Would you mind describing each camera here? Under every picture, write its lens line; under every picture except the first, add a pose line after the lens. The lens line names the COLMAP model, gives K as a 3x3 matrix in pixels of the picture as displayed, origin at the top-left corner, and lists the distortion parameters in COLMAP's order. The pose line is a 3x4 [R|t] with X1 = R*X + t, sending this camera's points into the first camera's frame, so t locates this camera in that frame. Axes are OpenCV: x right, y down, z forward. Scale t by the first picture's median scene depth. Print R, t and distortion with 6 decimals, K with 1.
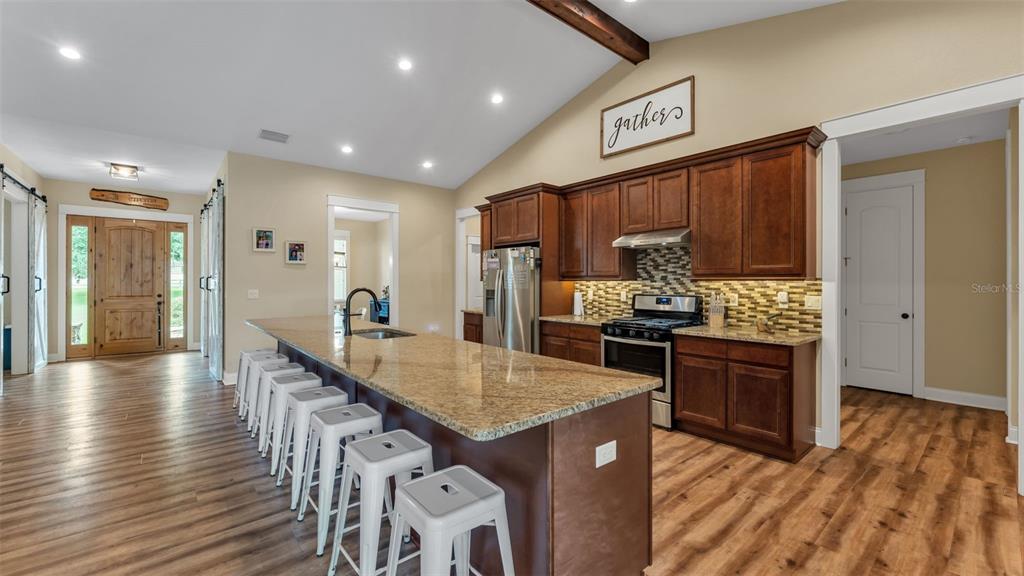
lens RADIAL K [[417.4, 0, 510.9], [0, 417.4, 279.6], [0, 0, 1]] dist [0.000745, 0.000072]
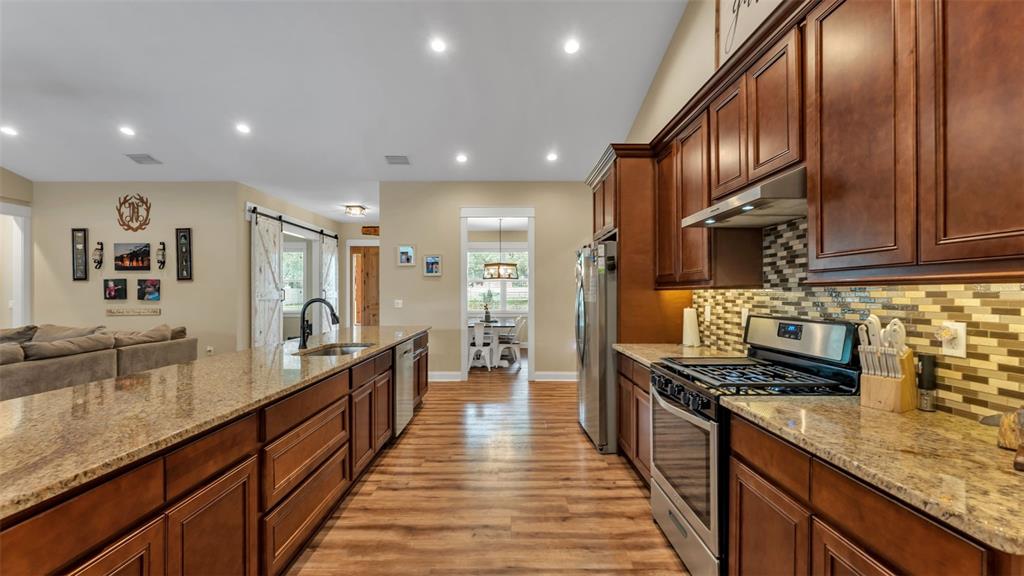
lens RADIAL K [[413.6, 0, 506.5], [0, 413.6, 291.8], [0, 0, 1]] dist [0.000207, -0.000011]
pose [[0.759922, -0.004826, -0.649997, 0.400489], [0.005215, 0.999986, -0.001328, 0.005729], [0.649994, -0.002380, 0.759936, 0.409730]]
